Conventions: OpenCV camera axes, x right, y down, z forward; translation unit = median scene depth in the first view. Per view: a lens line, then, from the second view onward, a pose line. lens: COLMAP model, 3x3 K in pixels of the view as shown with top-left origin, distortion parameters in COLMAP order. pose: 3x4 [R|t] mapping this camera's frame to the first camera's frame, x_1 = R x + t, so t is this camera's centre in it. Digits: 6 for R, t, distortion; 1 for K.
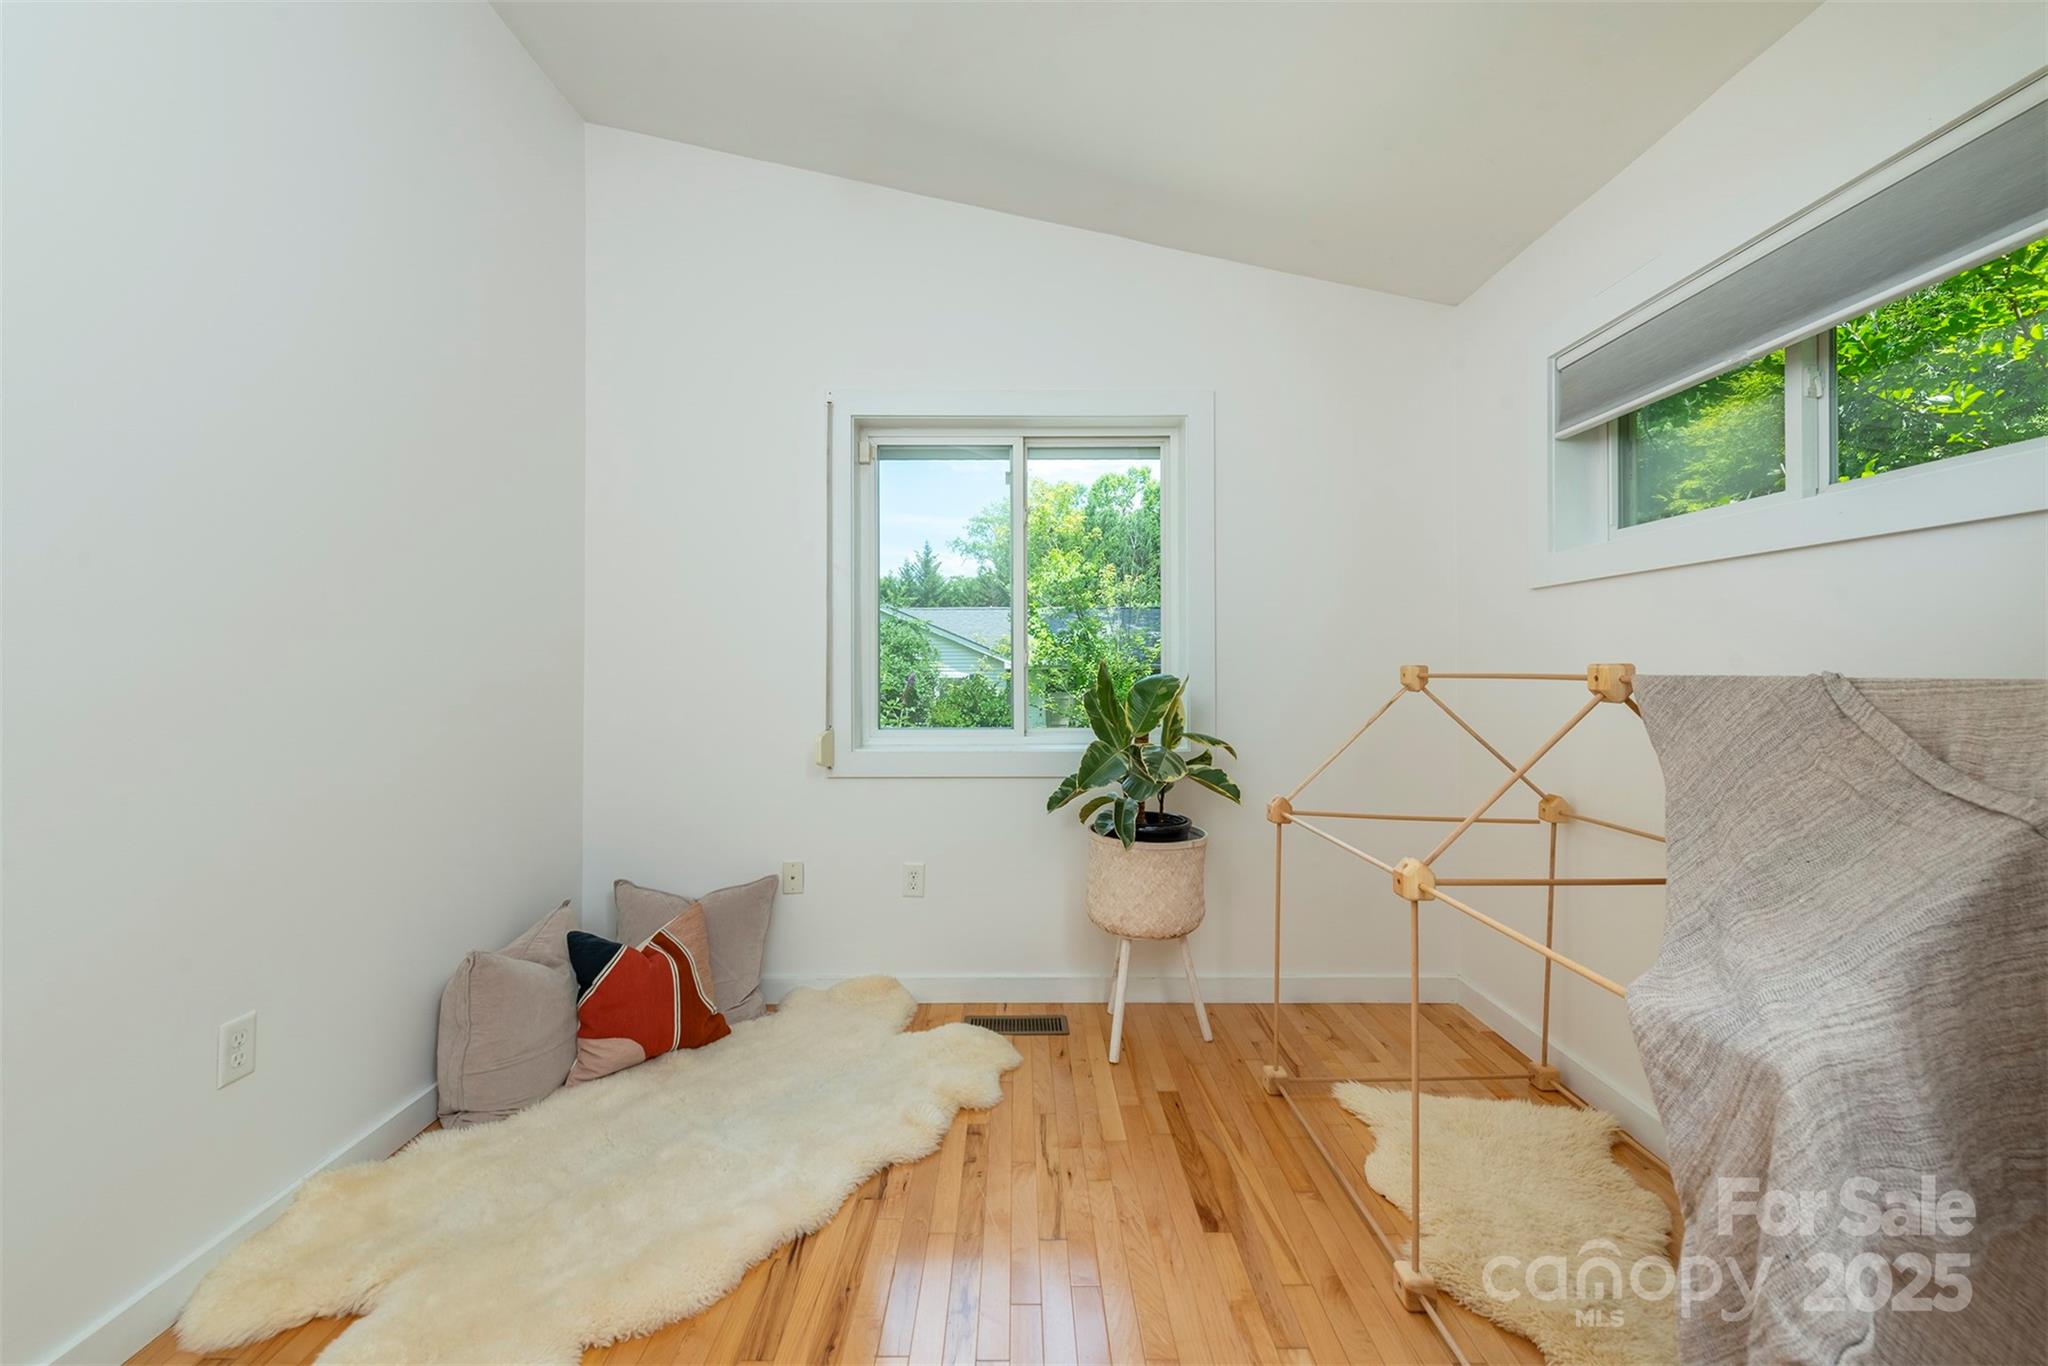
lens RADIAL K [[804.4, 0, 1009.5], [0, 804.4, 665.1], [0, 0, 1]] dist [0.011415, -0.004017]
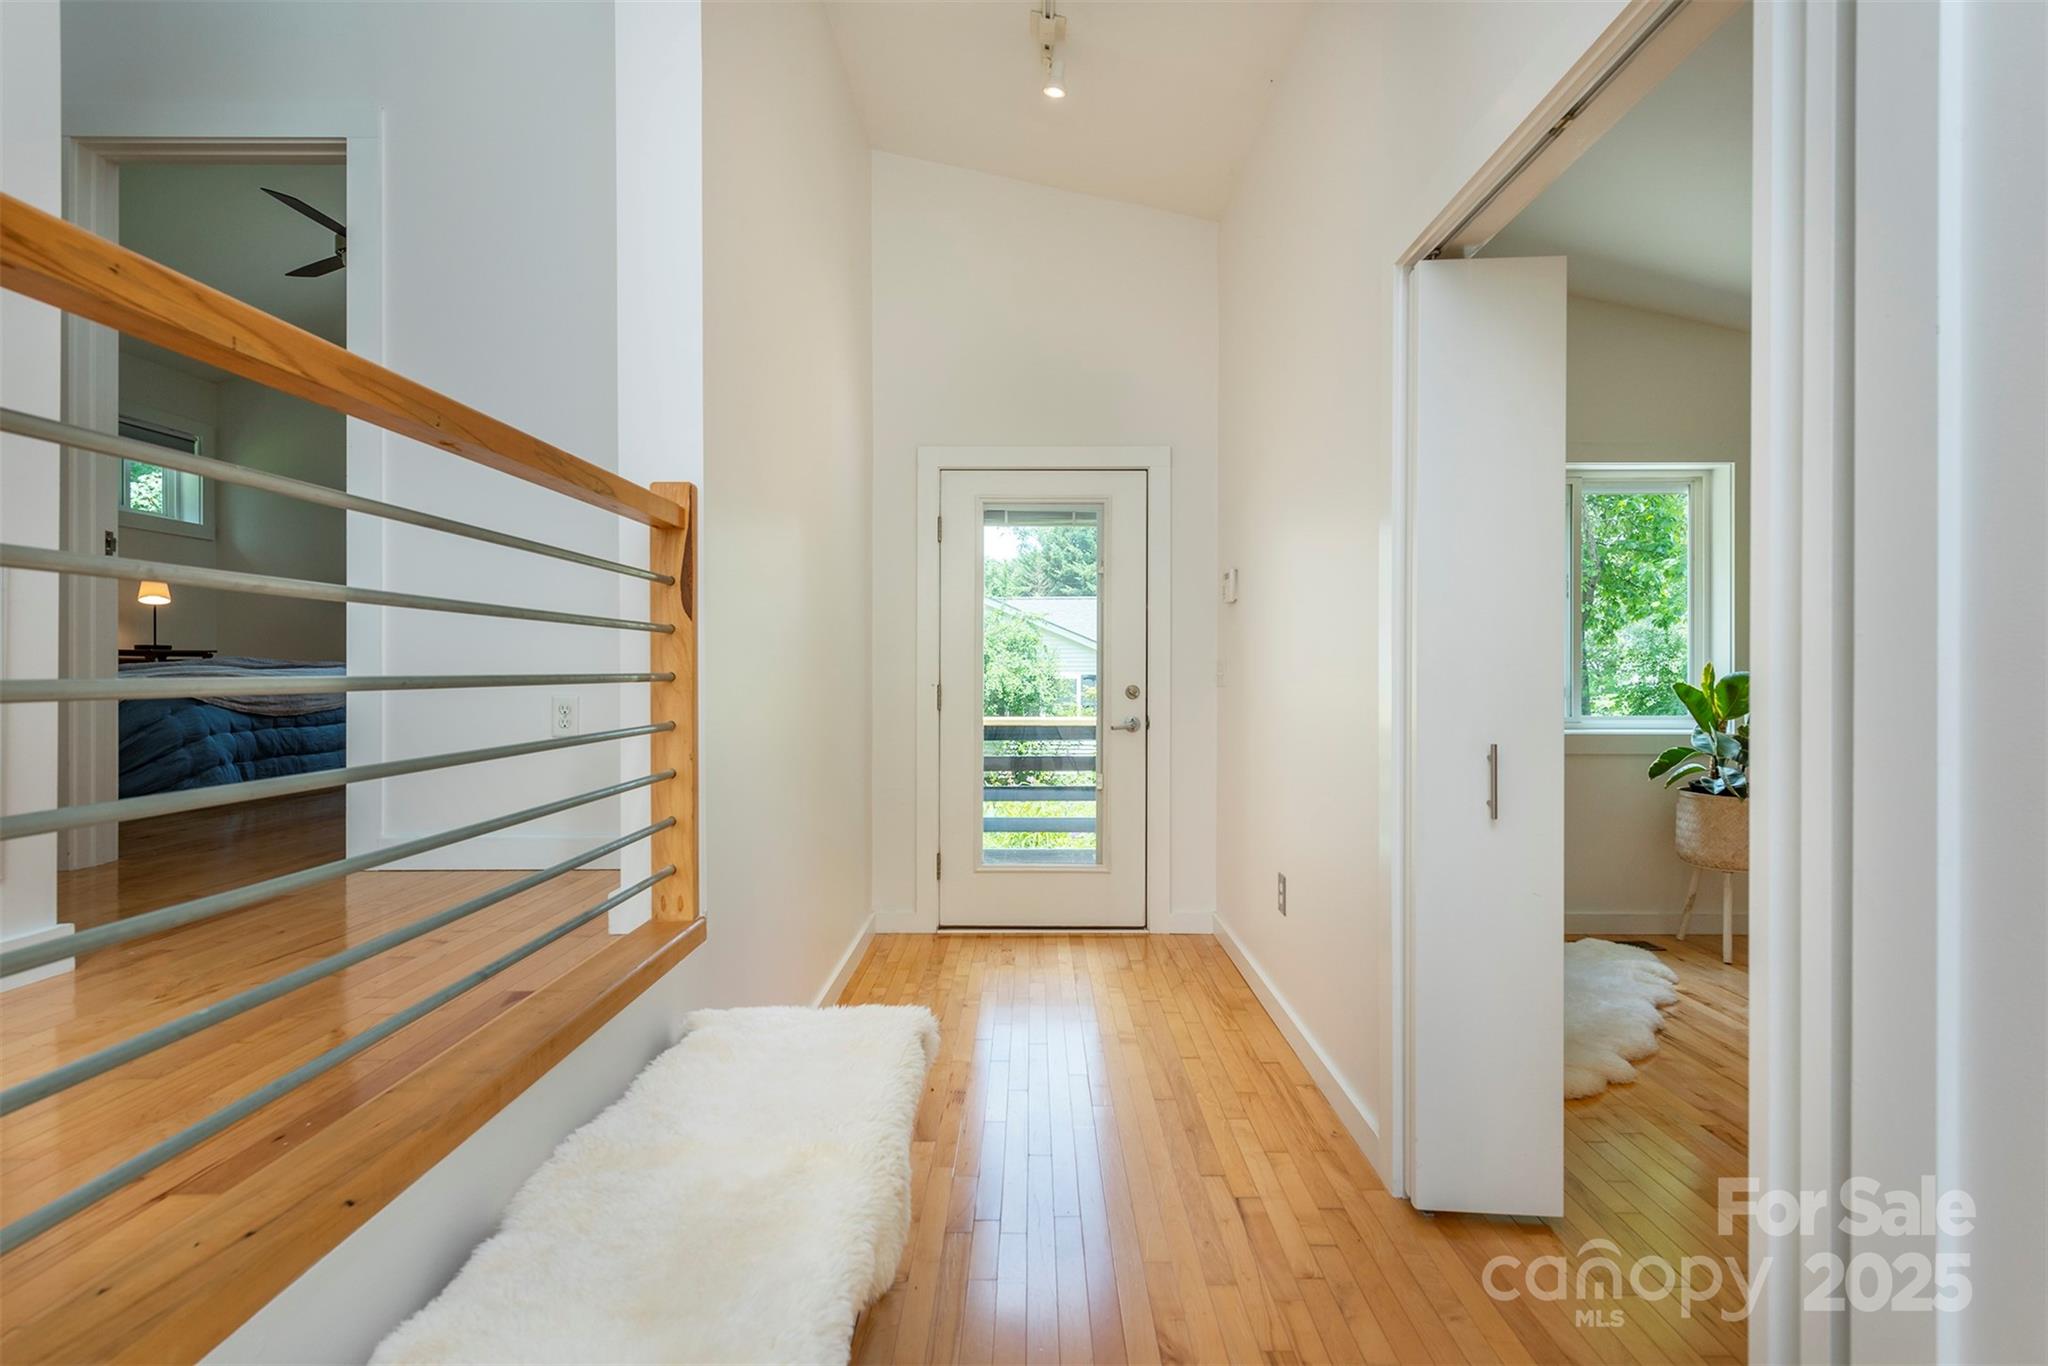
lens RADIAL K [[977.4, 0, 1034.8], [0, 977.4, 670.8], [0, 0, 1]] dist [0.002181, 0.000009]
pose [[0.999971, -0.006059, -0.004687, -1.030511], [0.006094, 0.999954, 0.007363, -0.009501], [0.004642, -0.007391, 0.999962, -0.638164]]
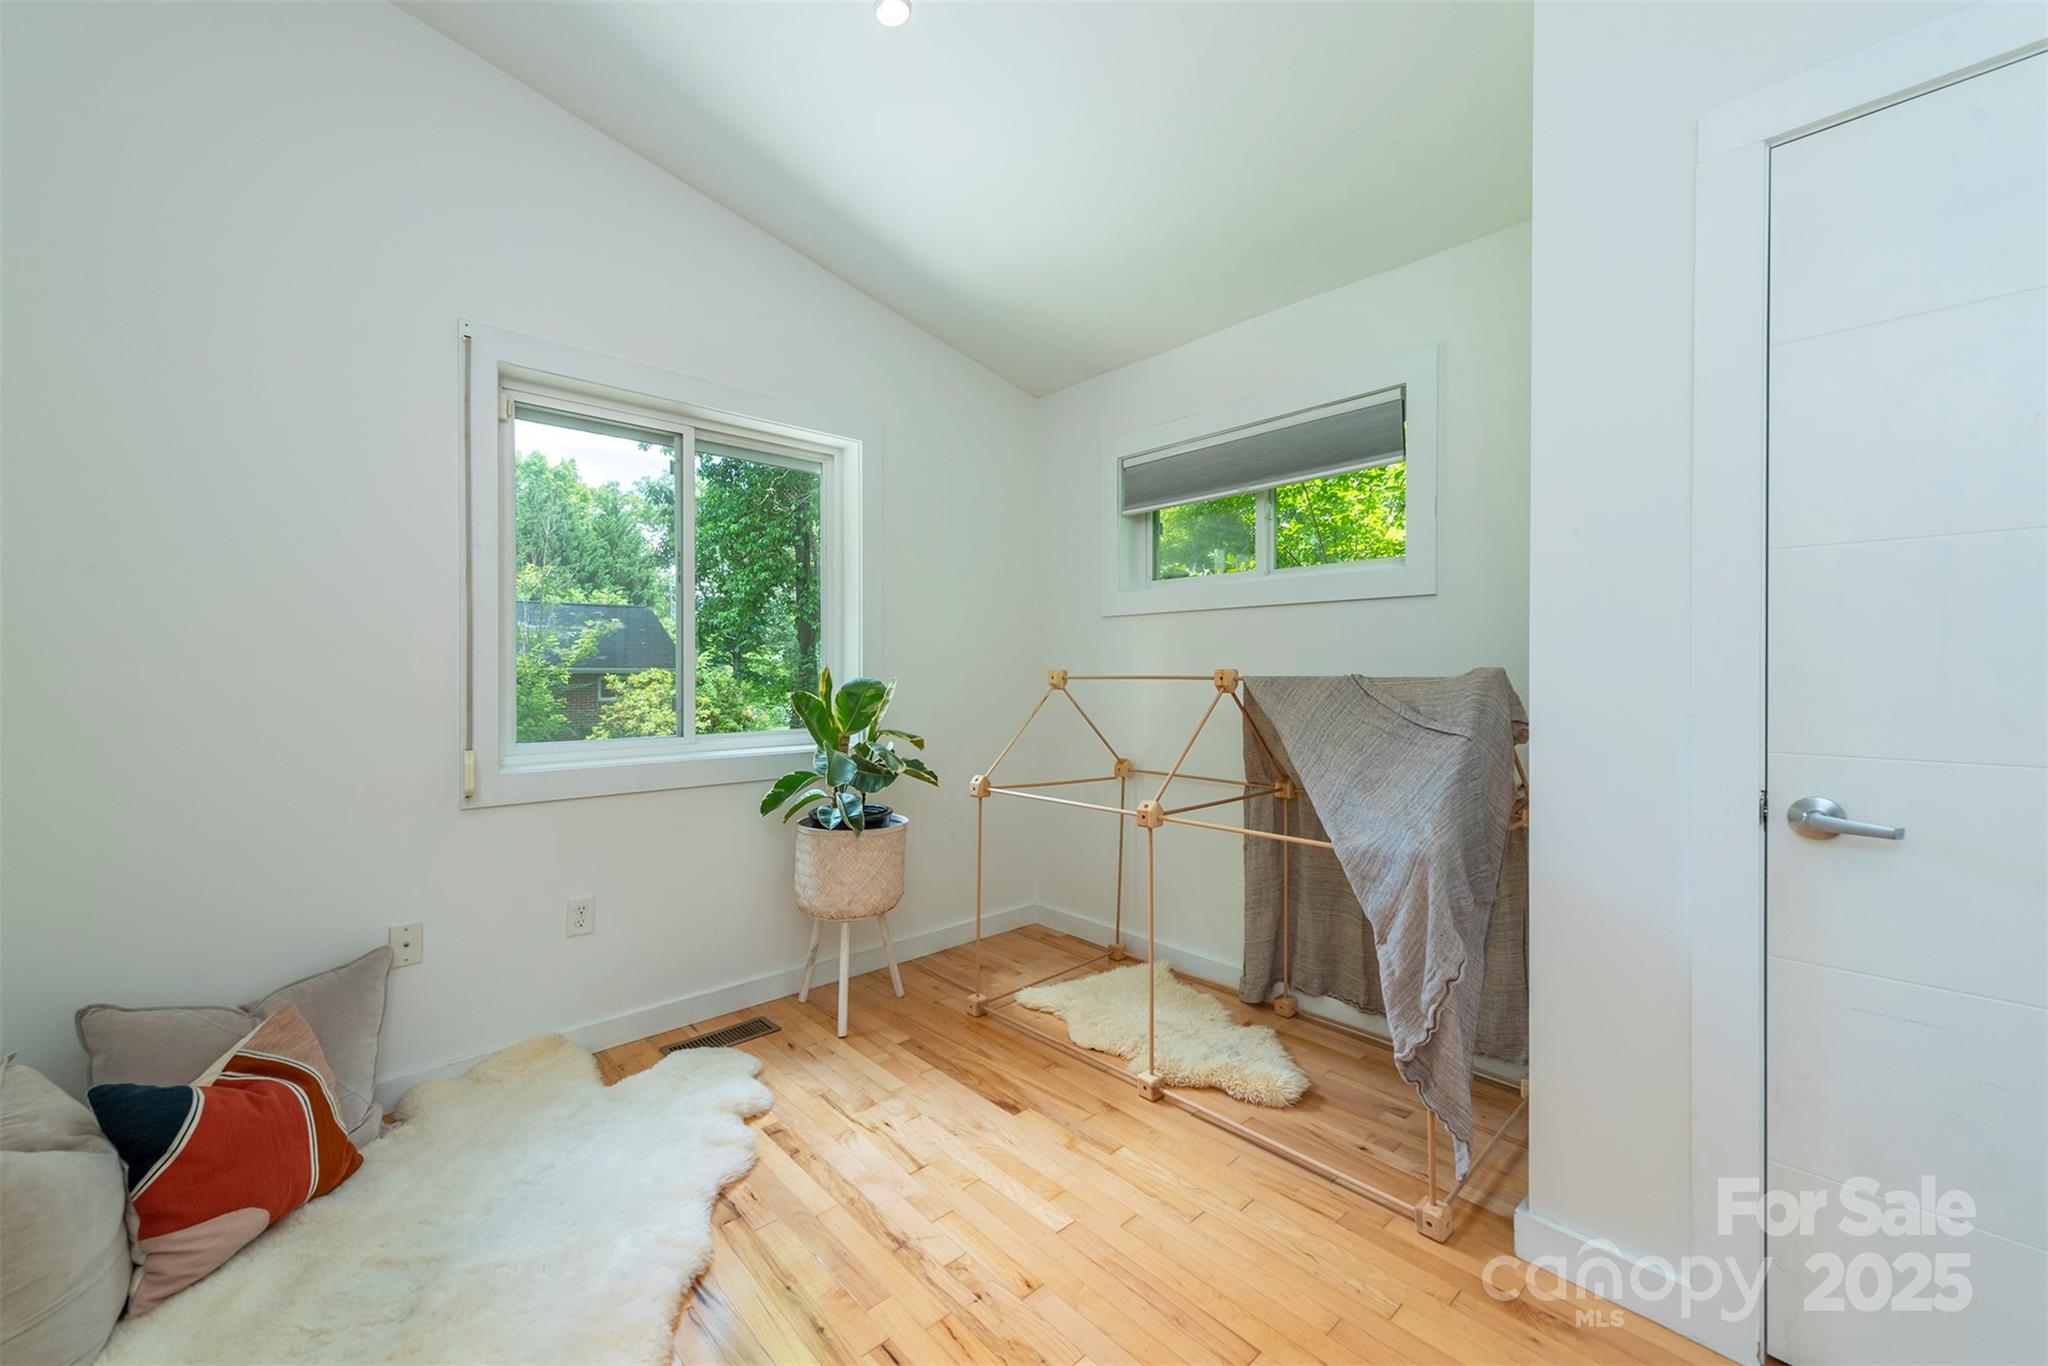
lens RADIAL K [[804.4, 0, 1022.6], [0, 804.4, 680.6], [0, 0, 1]] dist [0.011415, -0.004017]
pose [[0.736253, -0.005531, 0.676683, -0.430255], [-0.003203, 0.999927, 0.011658, 0.001861], [-0.676698, -0.010751, 0.736182, 0.045403]]
